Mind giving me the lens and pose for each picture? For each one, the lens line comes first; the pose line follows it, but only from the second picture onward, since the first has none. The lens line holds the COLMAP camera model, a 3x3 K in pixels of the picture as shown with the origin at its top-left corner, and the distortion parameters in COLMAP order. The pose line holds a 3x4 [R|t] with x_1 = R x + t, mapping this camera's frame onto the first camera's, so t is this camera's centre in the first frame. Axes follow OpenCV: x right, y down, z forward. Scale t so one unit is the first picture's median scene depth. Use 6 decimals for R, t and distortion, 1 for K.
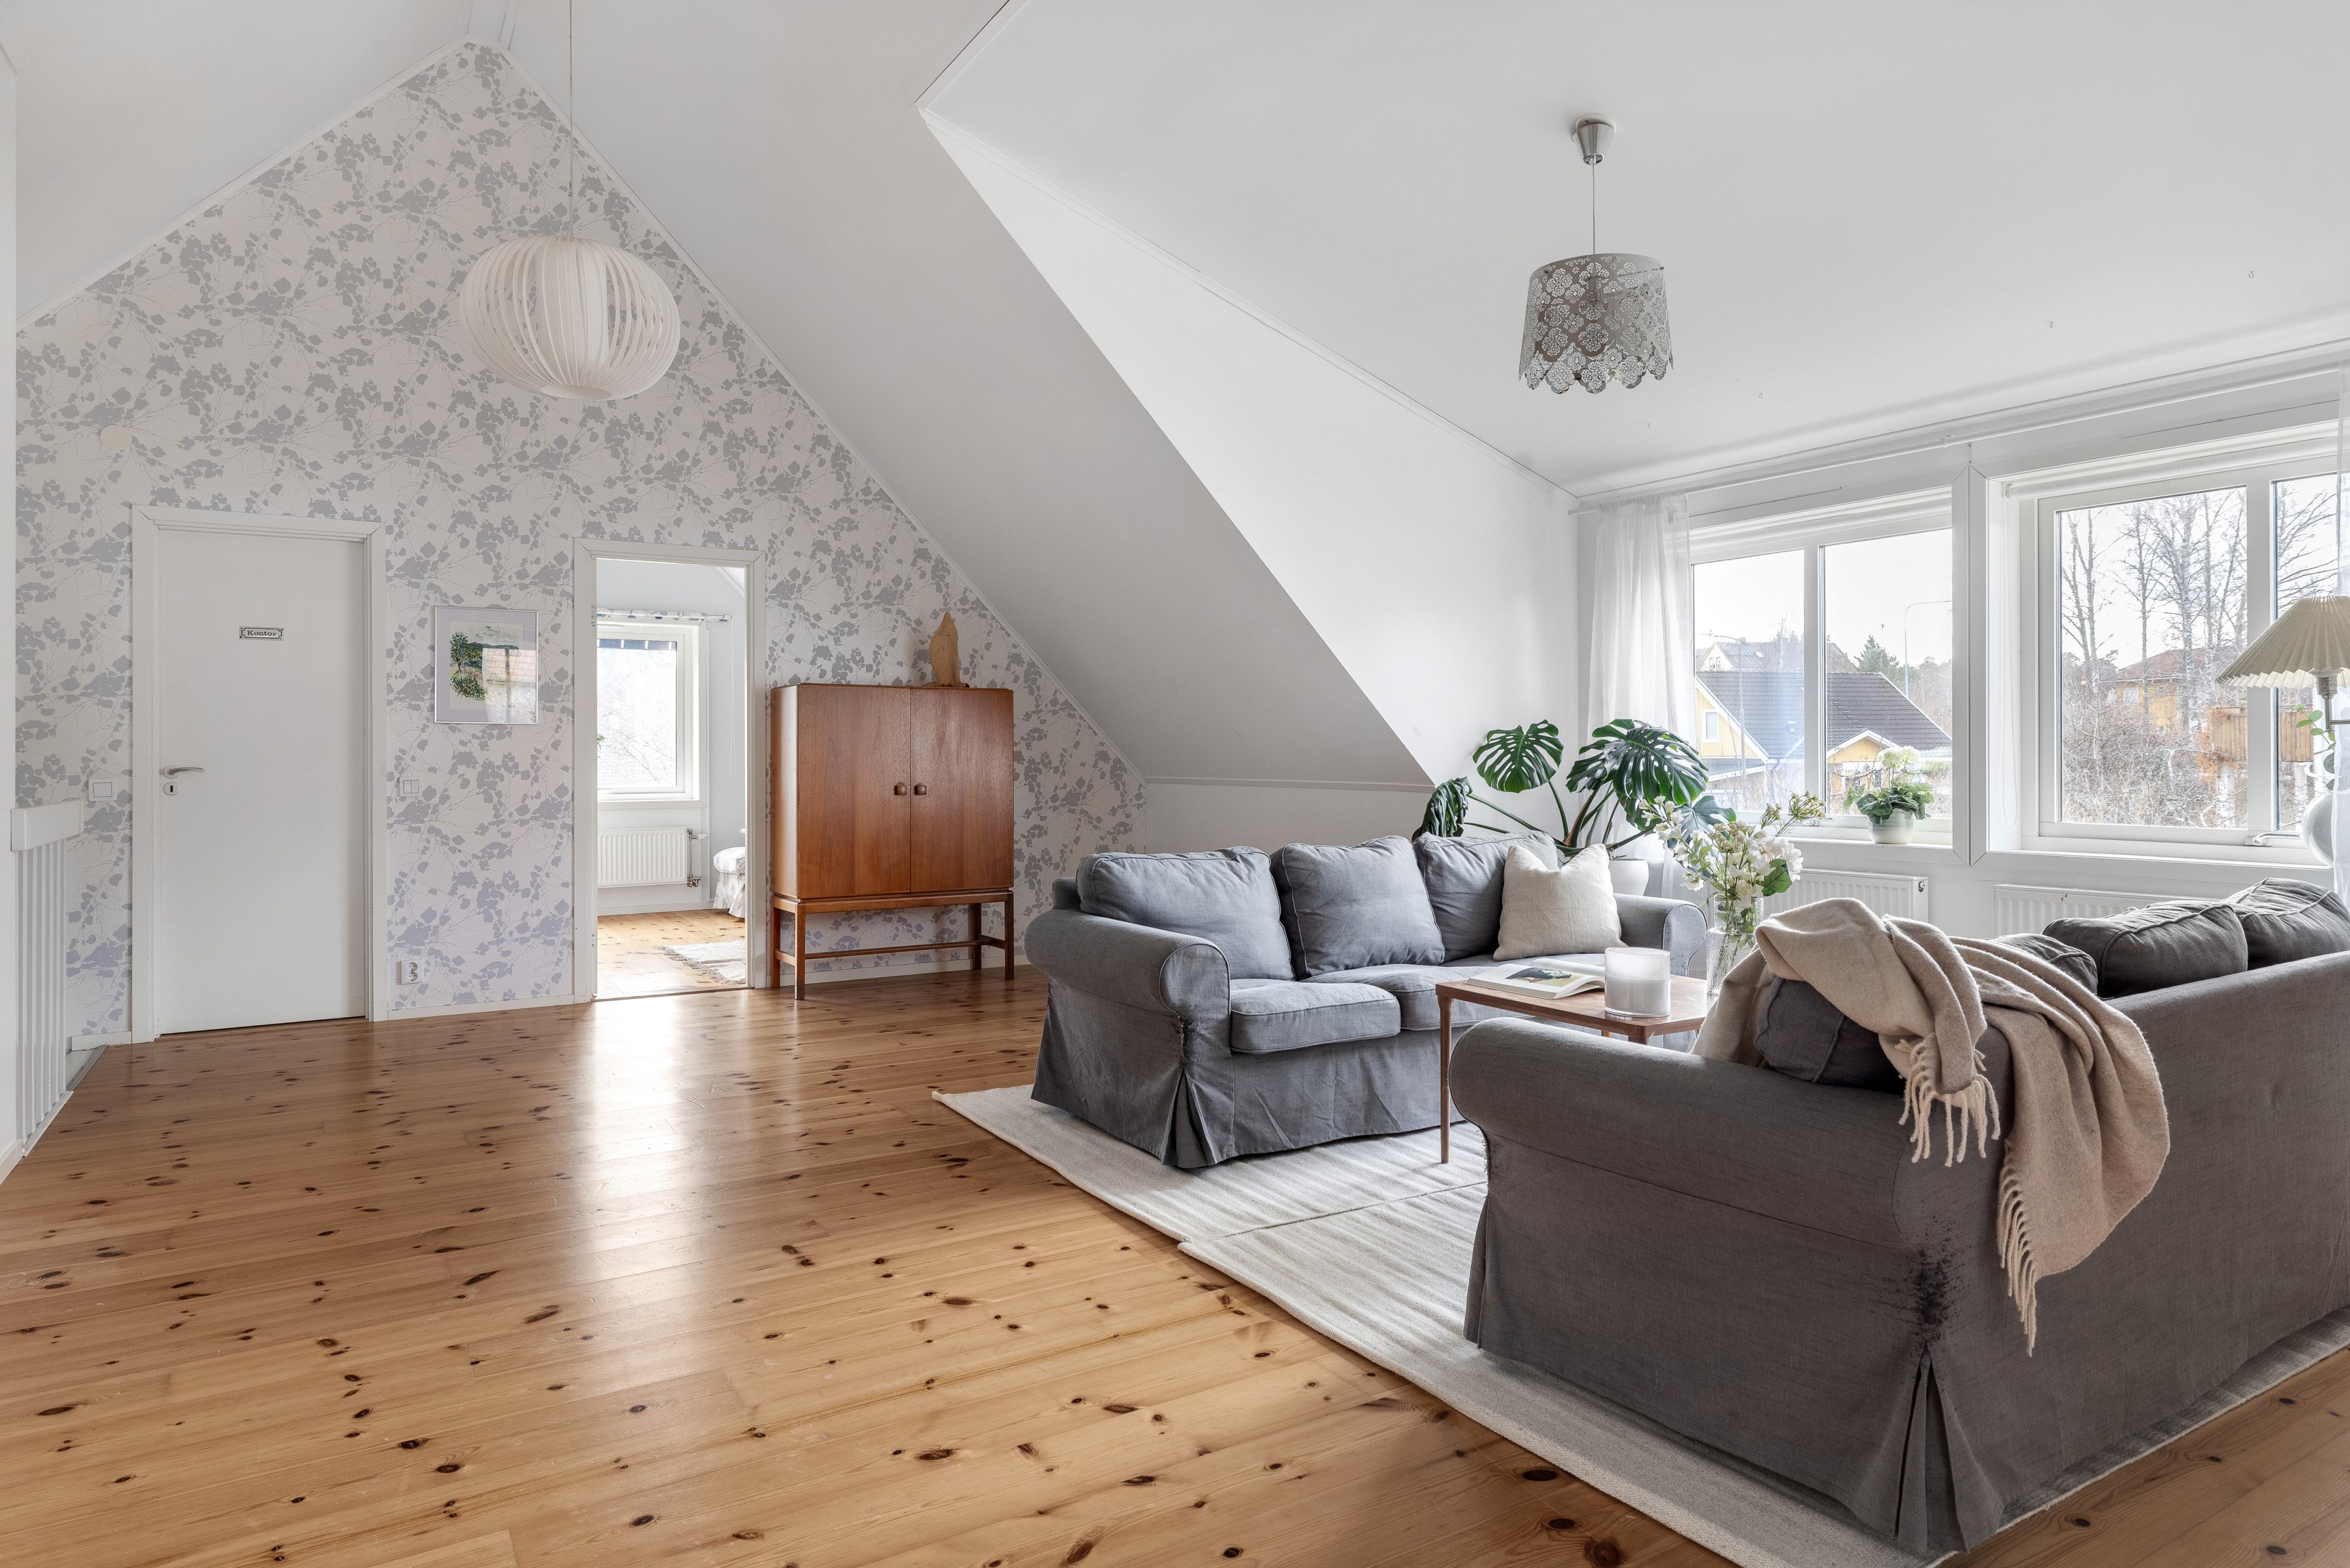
lens RADIAL K [[1358.8, 0, 1180.3], [0, 1358.8, 760.1], [0, 0, 1]] dist [0.003577, -0.002324]
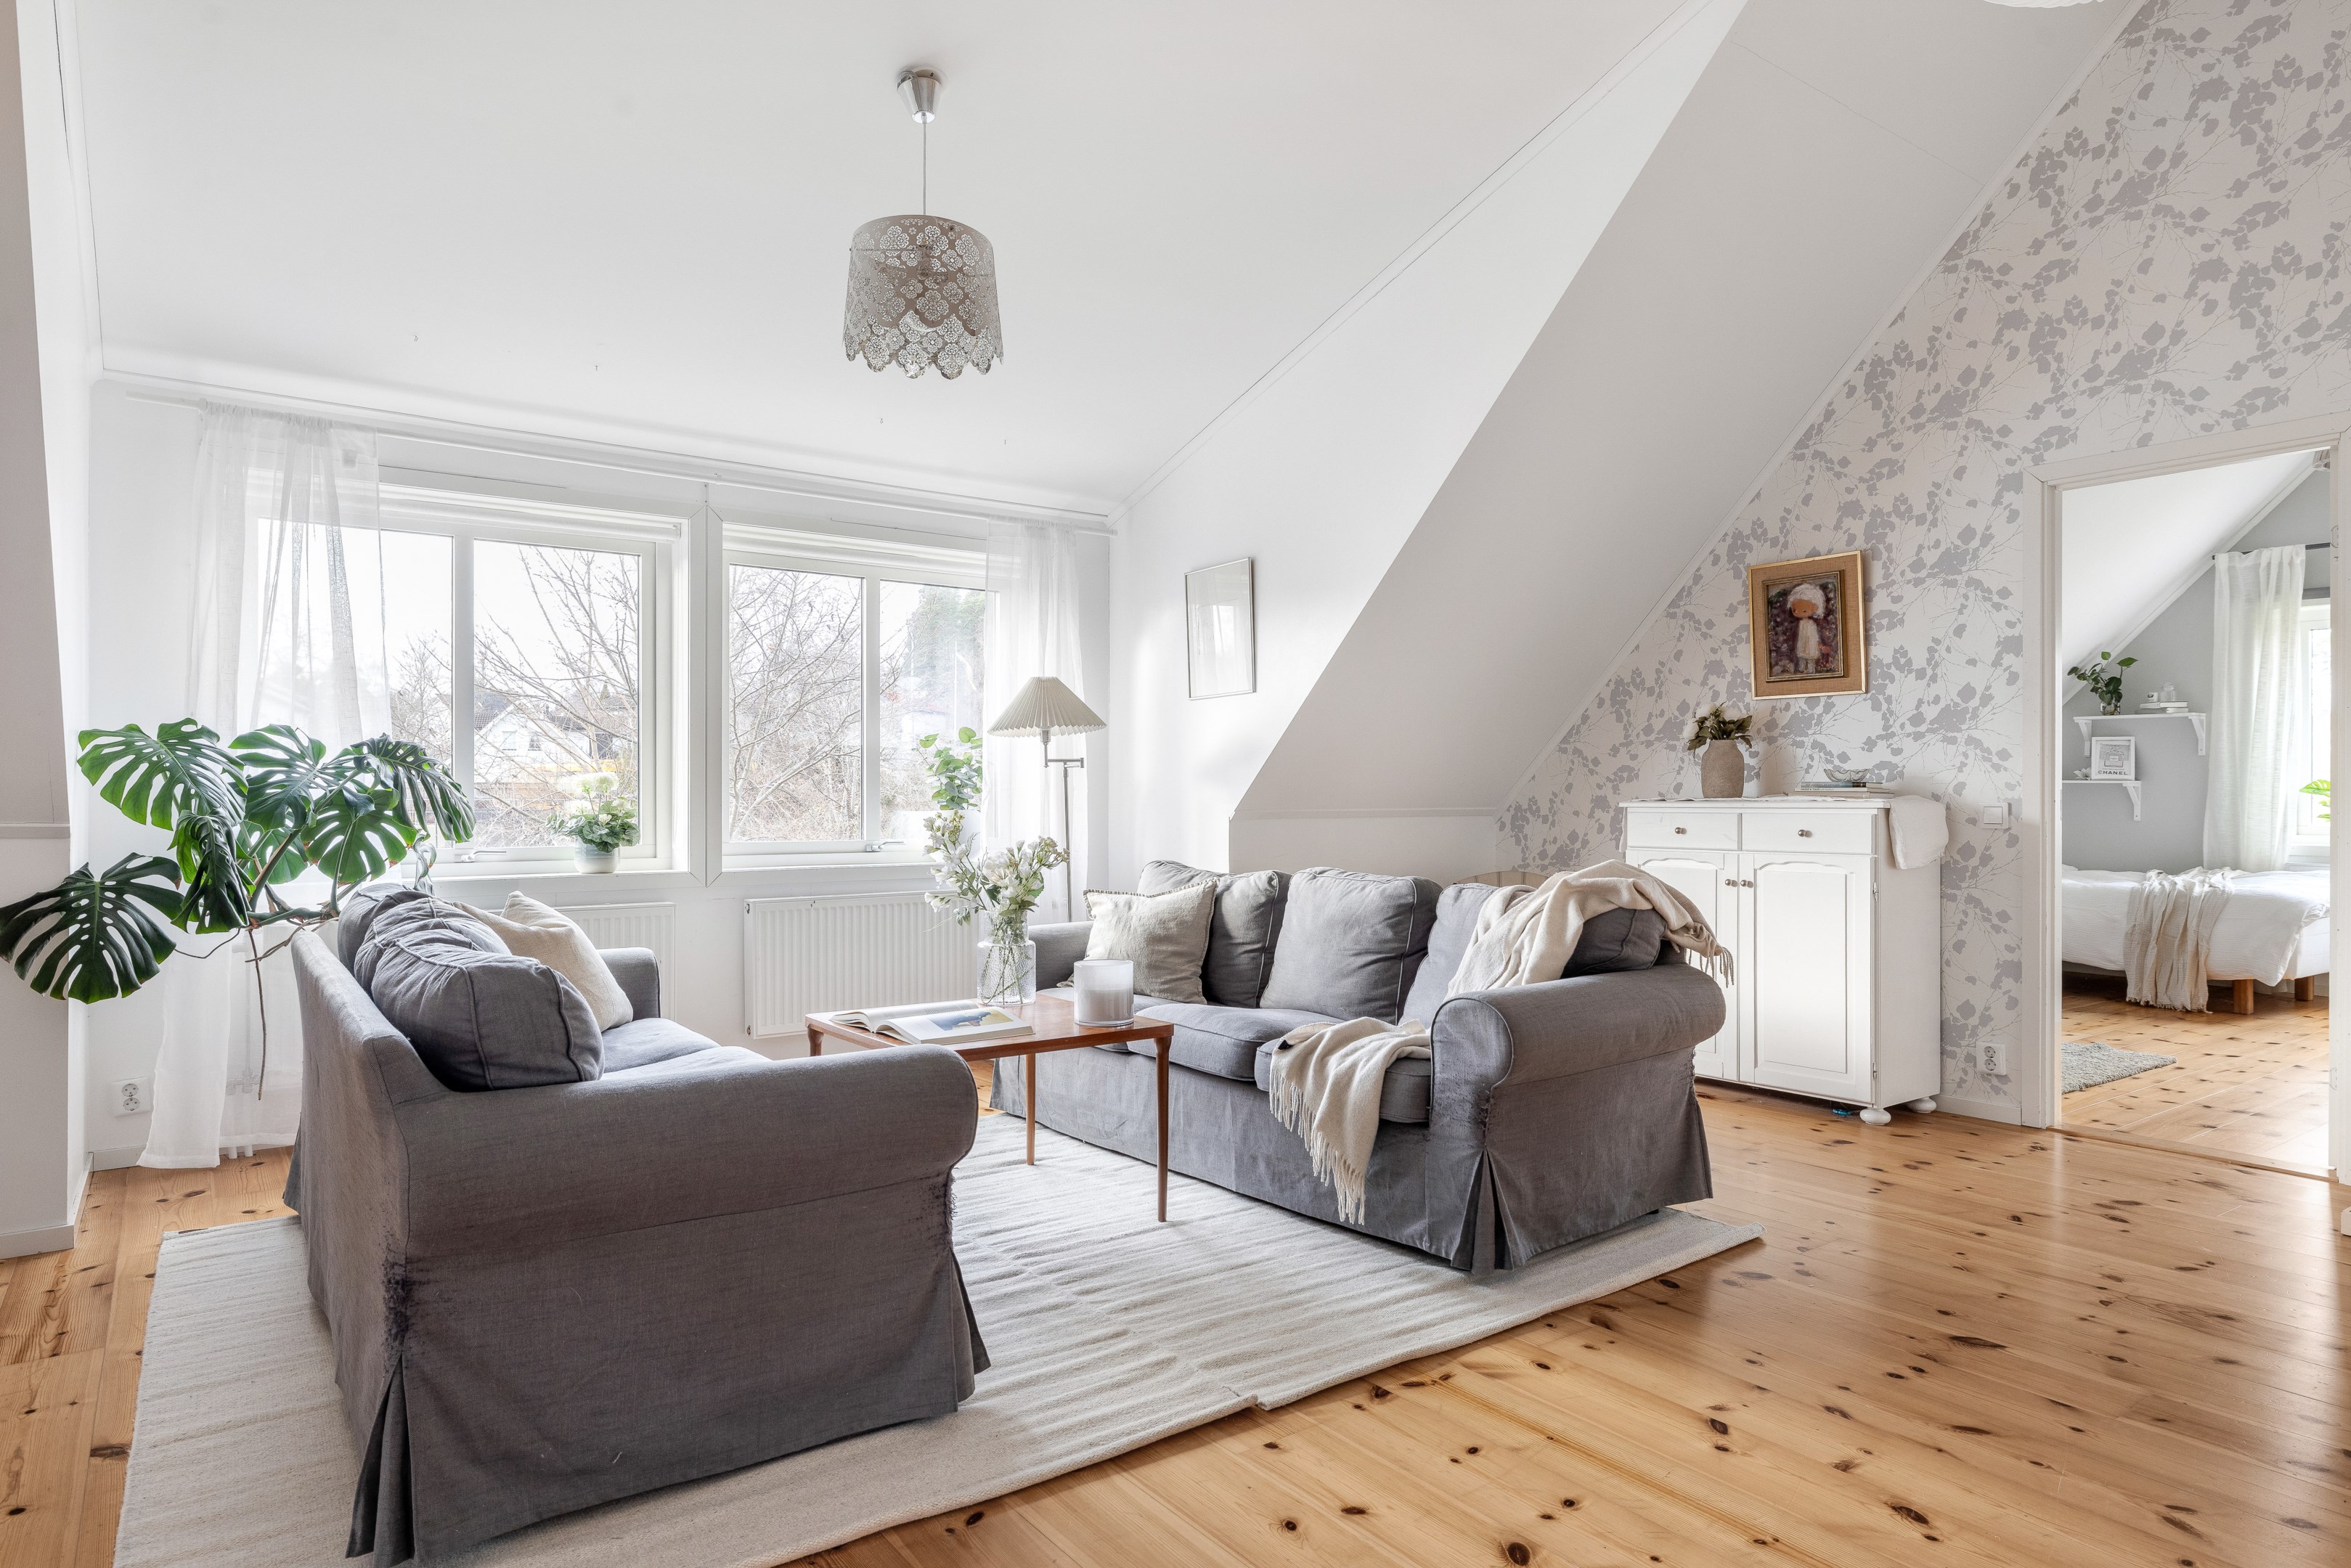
lens RADIAL K [[1359.3, 0, 1160.8], [0, 1359.3, 799.1], [0, 0, 1]] dist [0.003577, -0.002324]
pose [[-0.065491, 0.002060, 0.997851, -0.491903], [0.002628, 0.999995, -0.001892, 0.013235], [-0.997850, 0.002498, -0.065497, 0.723028]]
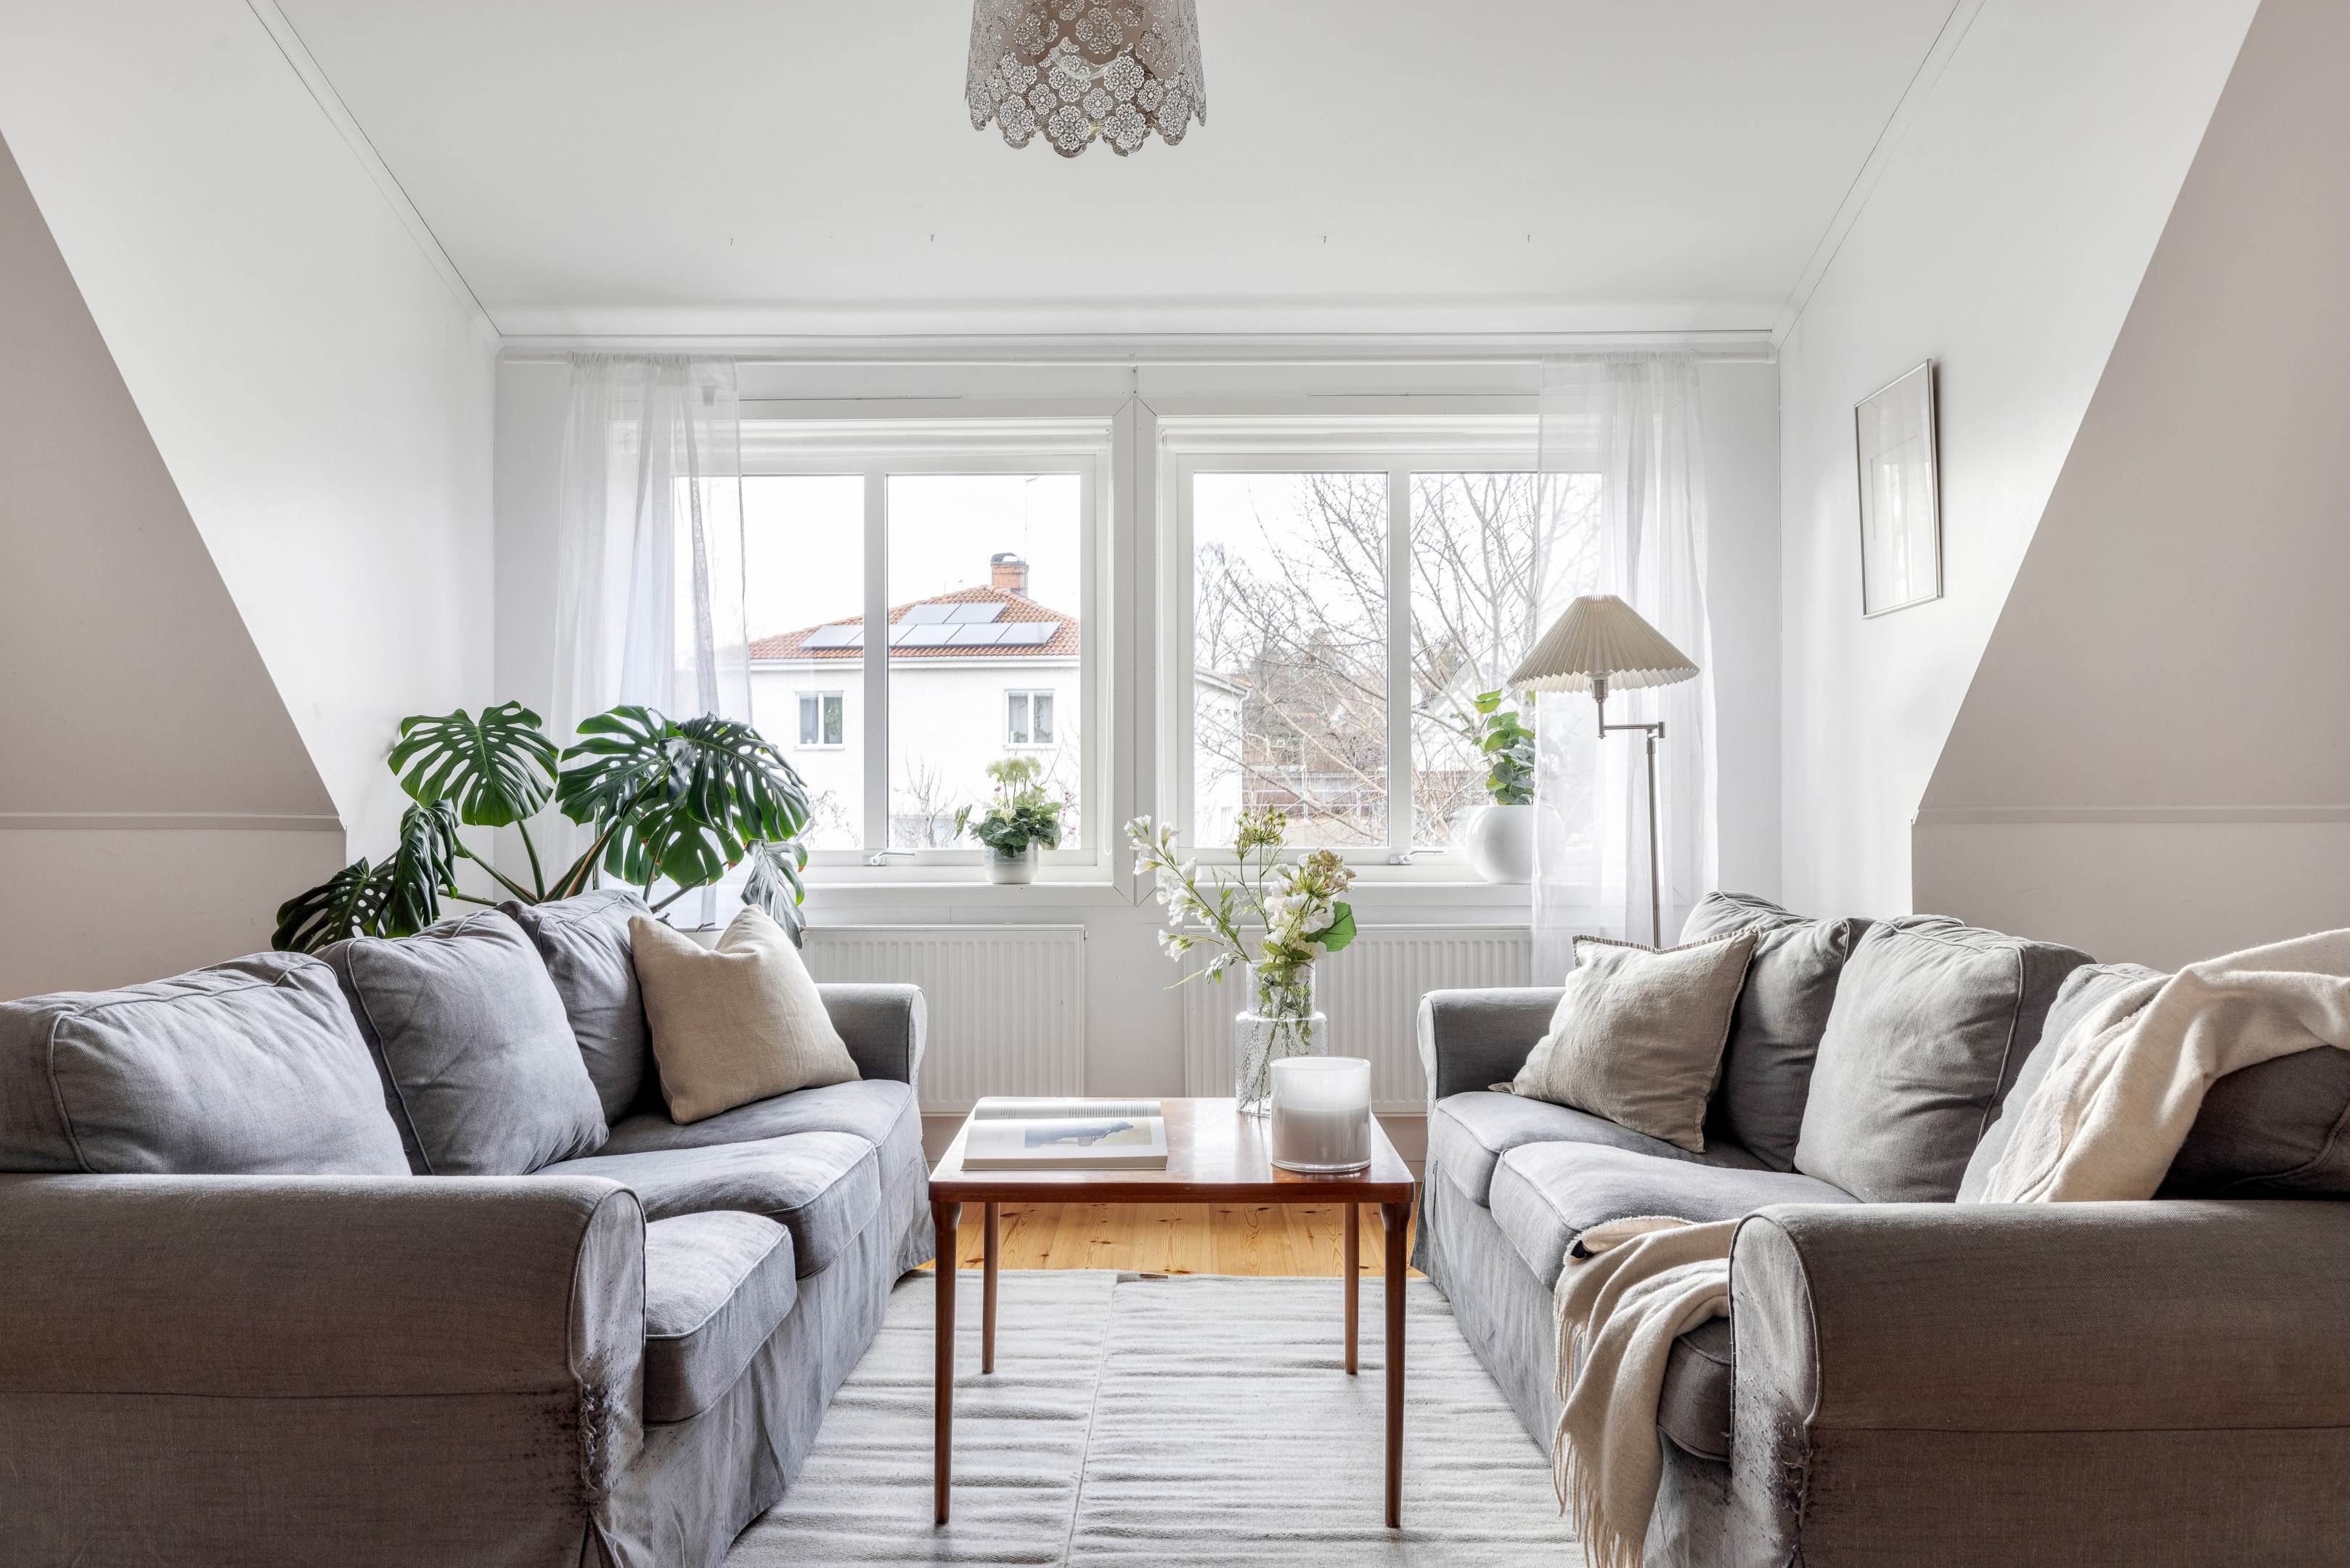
lens RADIAL K [[1731.9, 0, 1165.3], [0, 1731.9, 777.0], [0, 0, 1]] dist [-0.007854, 0.003566]
pose [[0.539380, 0.007740, 0.842027, -0.253201], [0.002167, 0.999942, -0.010580, 0.014011], [-0.842060, 0.007532, 0.539331, 0.449086]]
